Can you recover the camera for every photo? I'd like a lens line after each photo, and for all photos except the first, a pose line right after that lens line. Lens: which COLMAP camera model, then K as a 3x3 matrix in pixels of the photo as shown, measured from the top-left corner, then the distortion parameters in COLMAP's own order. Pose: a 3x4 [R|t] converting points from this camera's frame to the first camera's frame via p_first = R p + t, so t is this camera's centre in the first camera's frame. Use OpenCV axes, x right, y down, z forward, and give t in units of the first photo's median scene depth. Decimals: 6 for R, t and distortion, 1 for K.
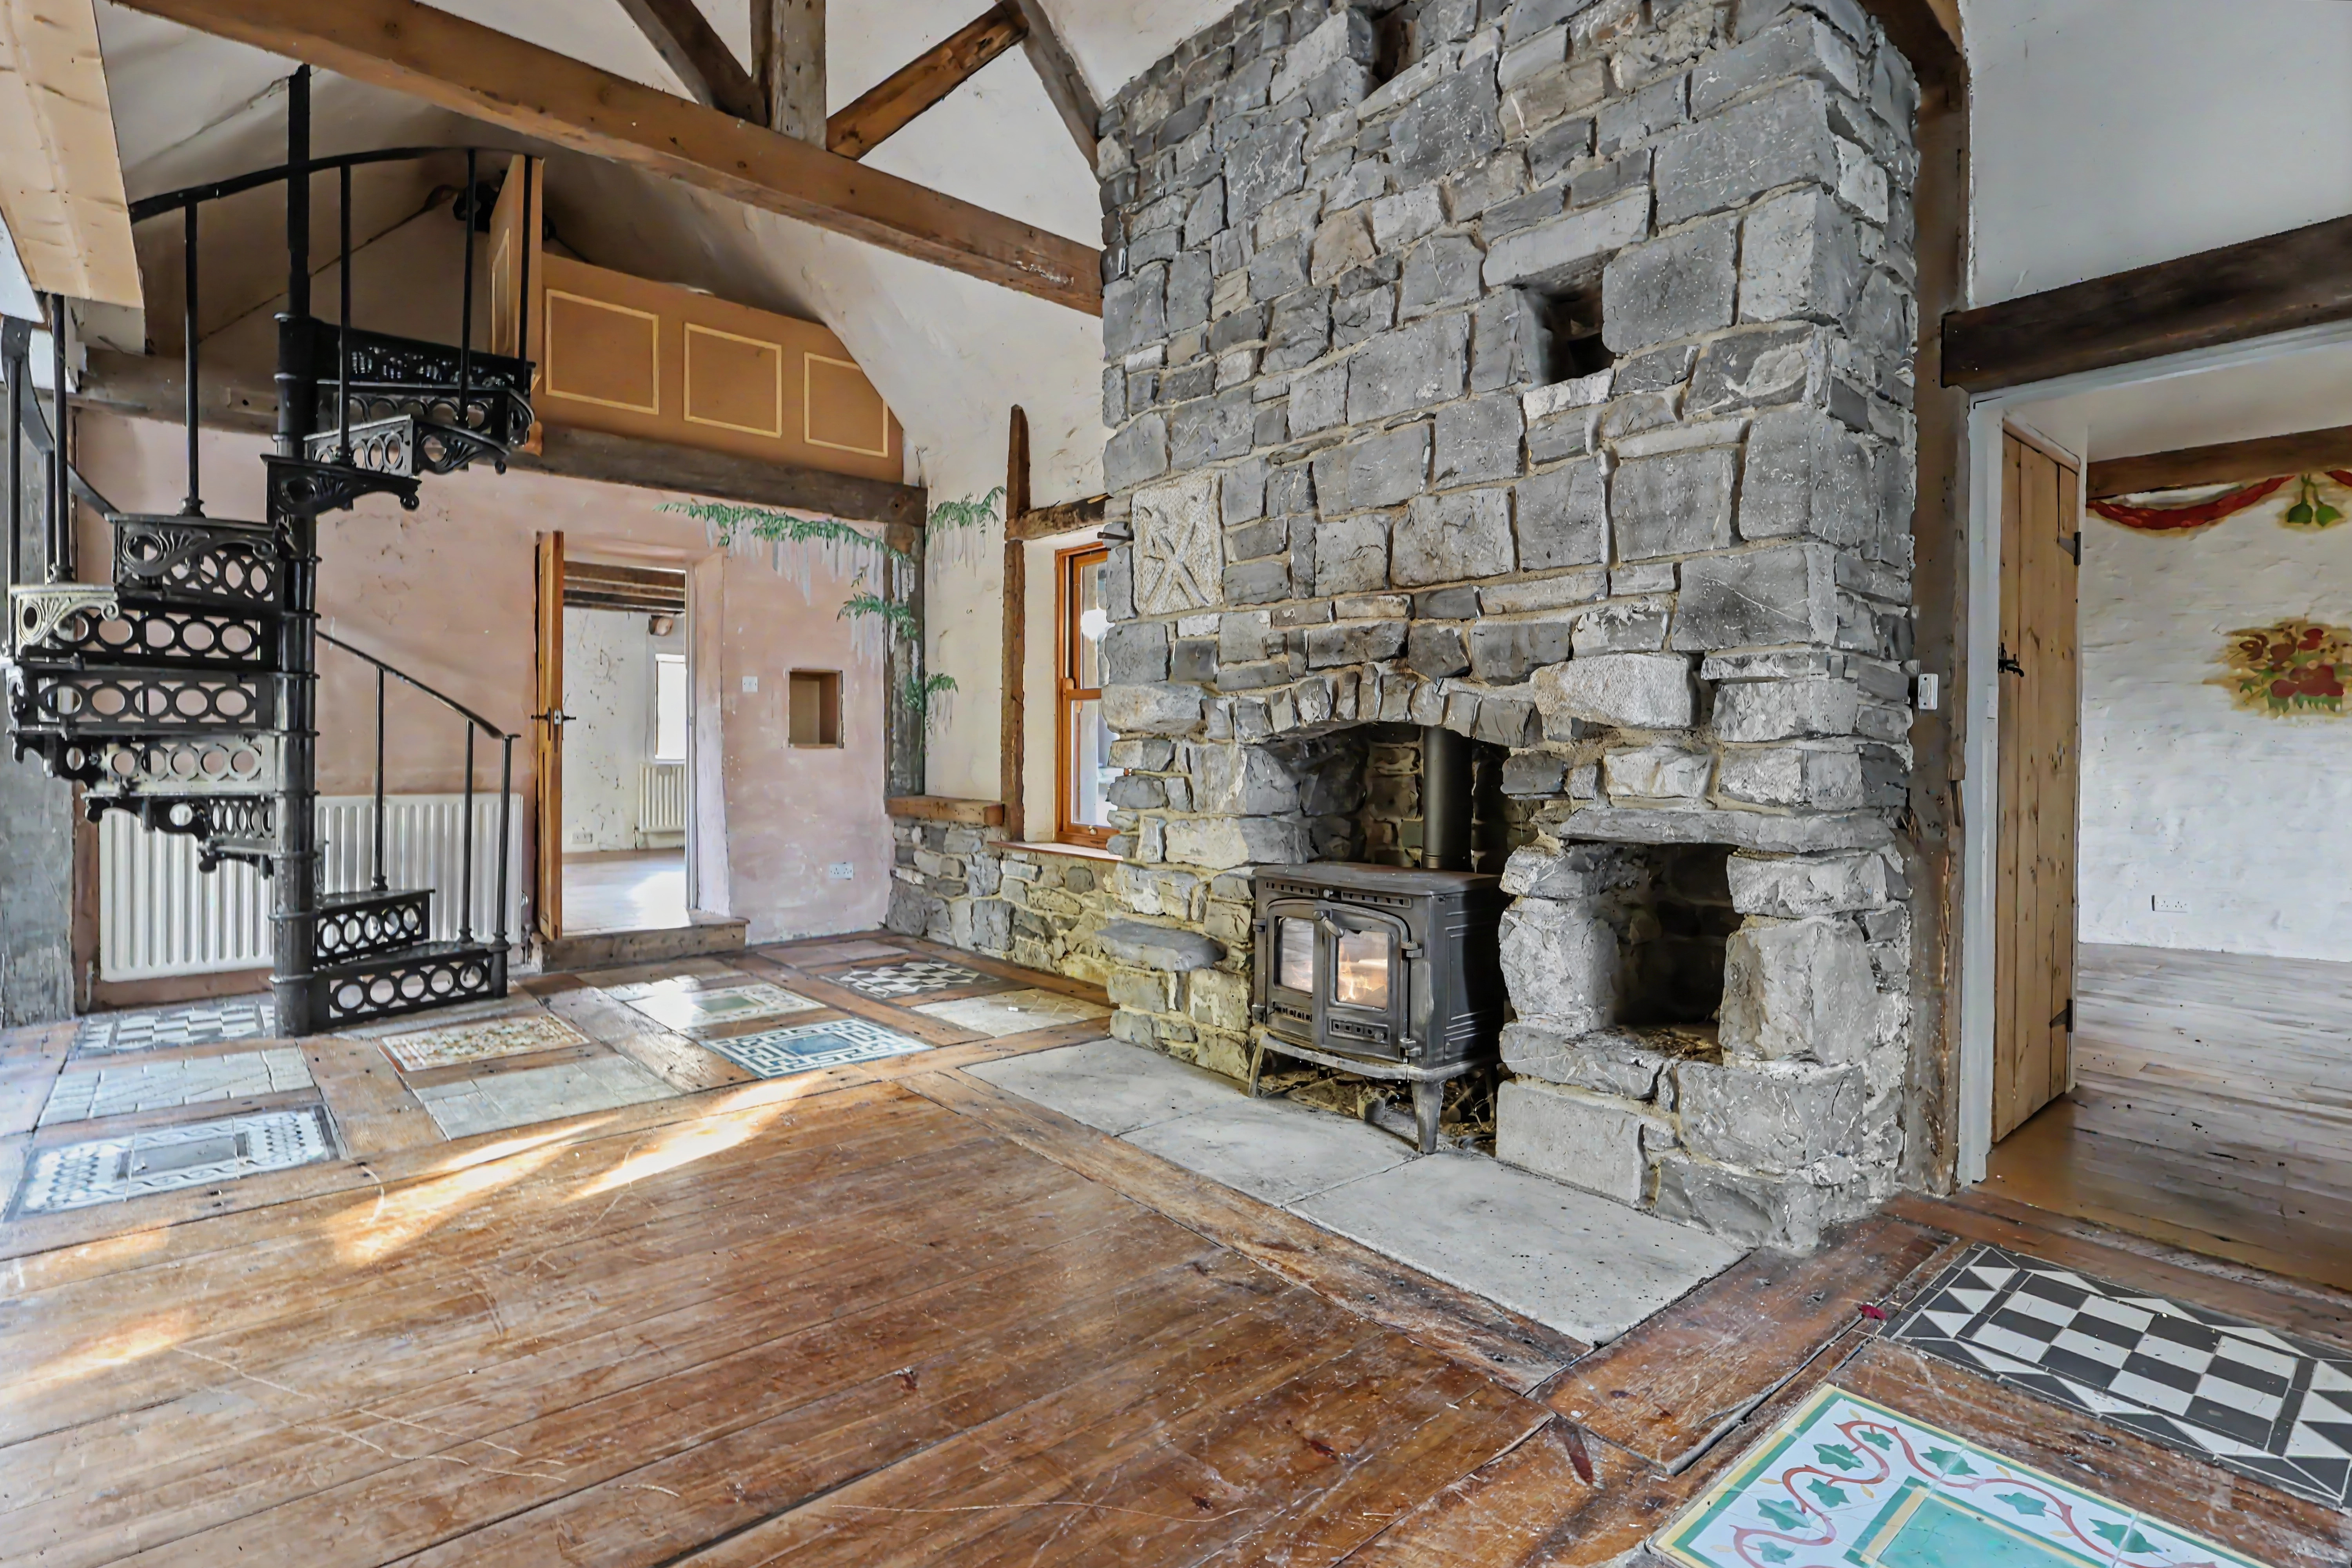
lens RADIAL K [[1123.8, 0, 1160.9], [0, 1123.8, 763.0], [0, 0, 1]] dist [0.001944, 0.000469]
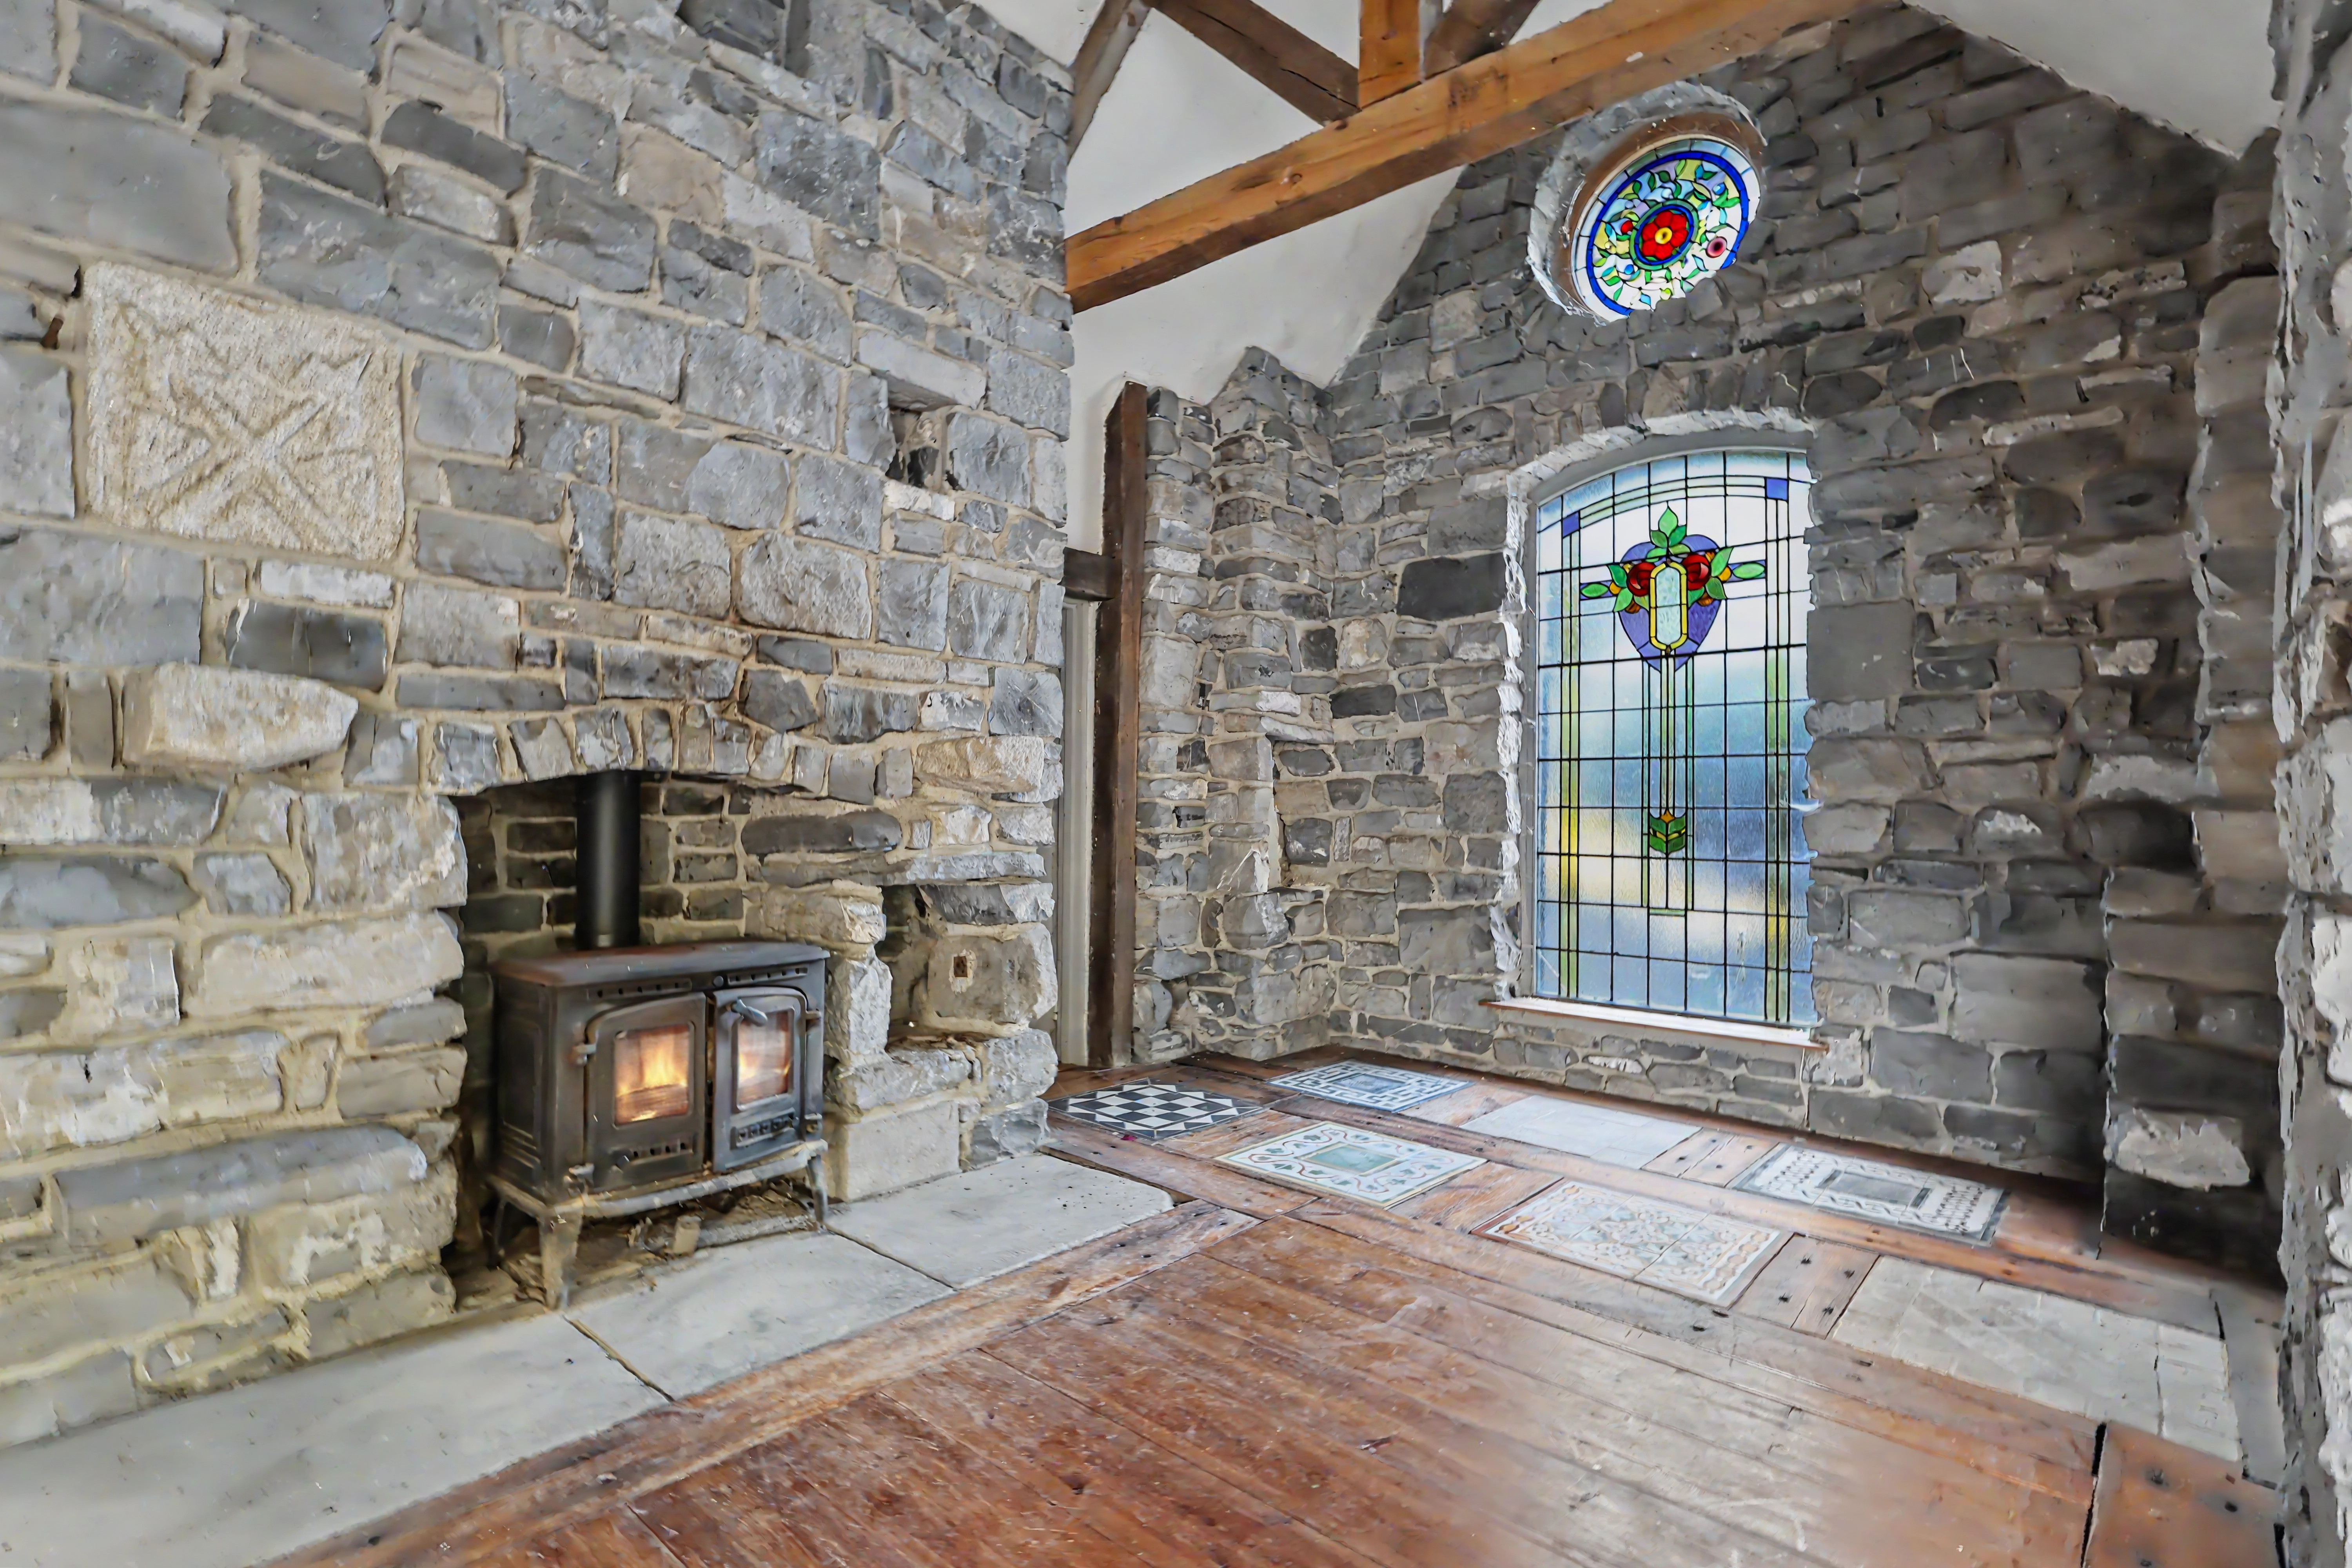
lens RADIAL K [[1123.8, 0, 1167.6], [0, 1123.8, 795.4], [0, 0, 1]] dist [0.001944, 0.000469]
pose [[-0.140469, 0.004217, 0.990076, -1.112546], [0.000057, 0.999991, -0.004251, -0.024935], [-0.990085, -0.000540, -0.140468, 1.236006]]
